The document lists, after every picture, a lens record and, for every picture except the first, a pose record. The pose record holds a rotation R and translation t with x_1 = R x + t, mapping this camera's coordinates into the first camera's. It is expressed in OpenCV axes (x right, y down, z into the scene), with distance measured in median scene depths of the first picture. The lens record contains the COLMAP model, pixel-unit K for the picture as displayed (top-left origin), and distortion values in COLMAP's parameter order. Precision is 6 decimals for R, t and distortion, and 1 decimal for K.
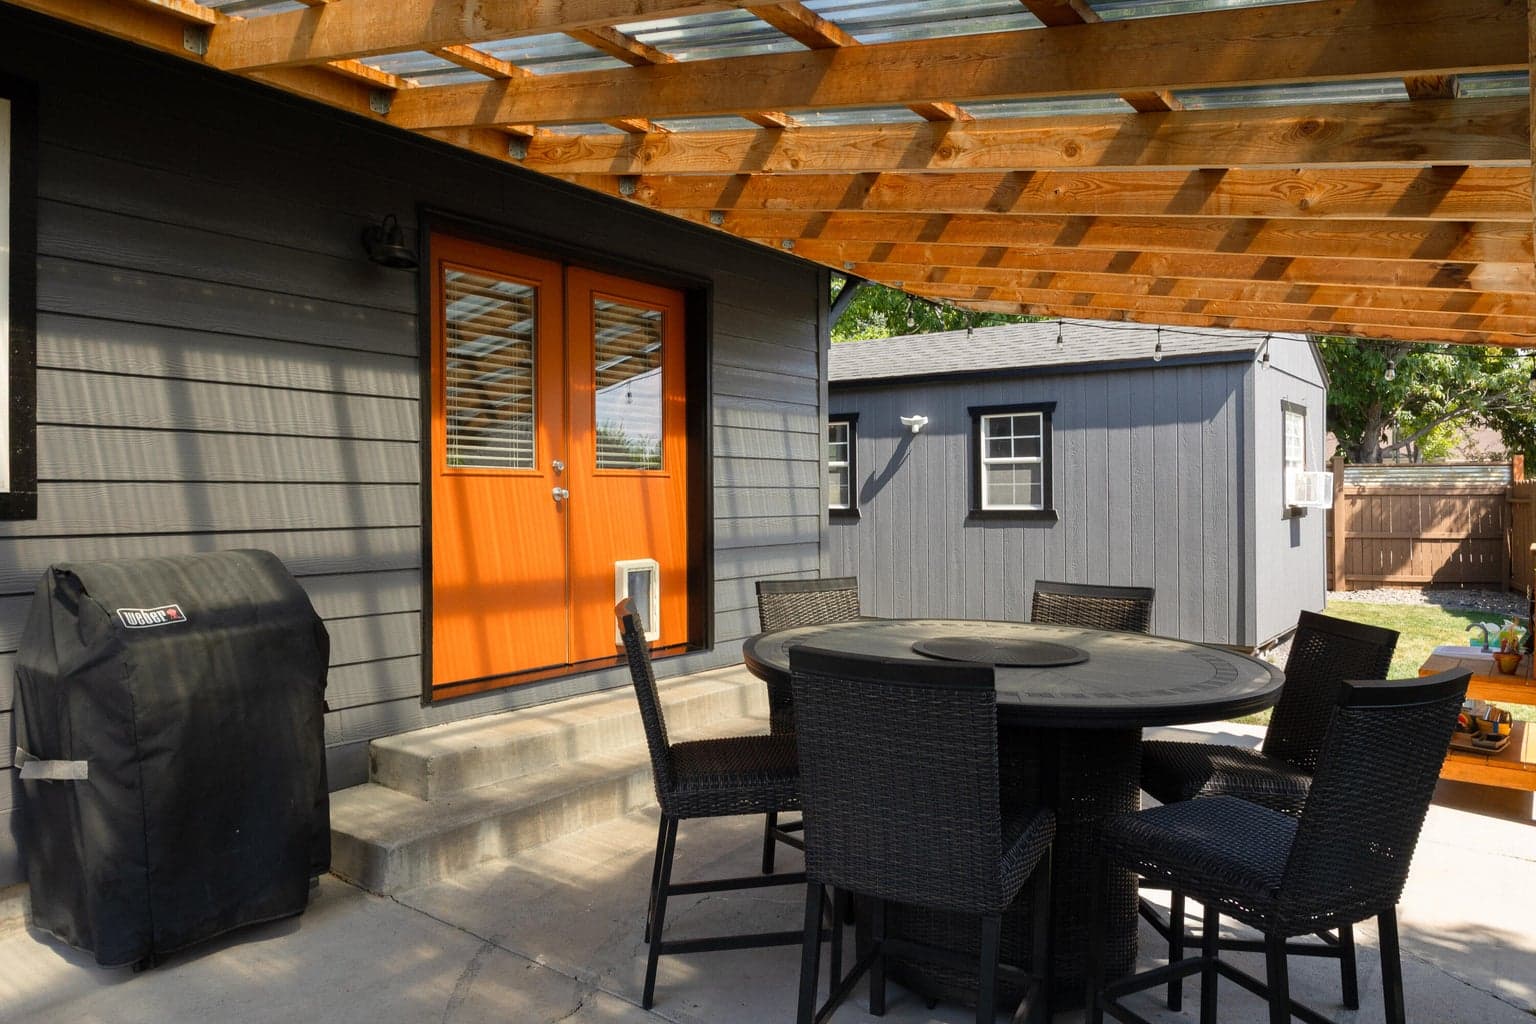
lens RADIAL K [[1010.8, 0, 789.8], [0, 1010.8, 504.4], [0, 0, 1]] dist [0.002082, 0.002848]
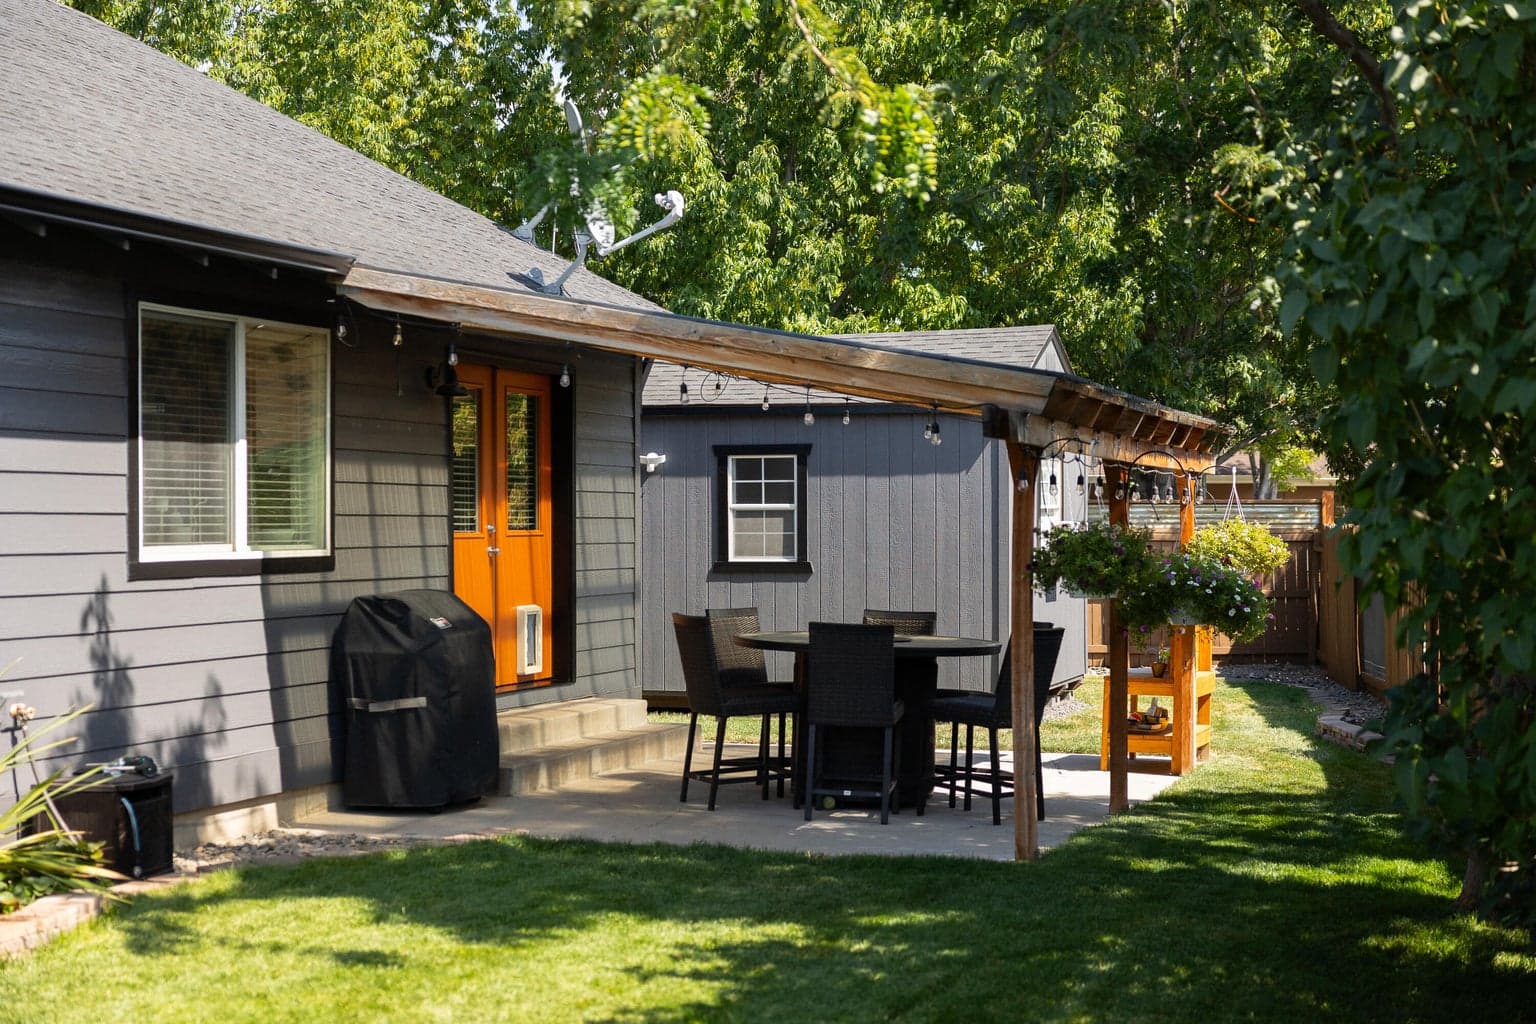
lens RADIAL K [[2566.2, 0, 768.0], [0, 2566.2, 512.0], [0, 0, 1]] dist [0.003219, -0.013324]
pose [[0.949497, 0.007151, 0.313694, -0.505407], [-0.003884, 0.999932, -0.011038, -0.014310], [-0.313752, 0.009262, 0.949460, -1.201893]]
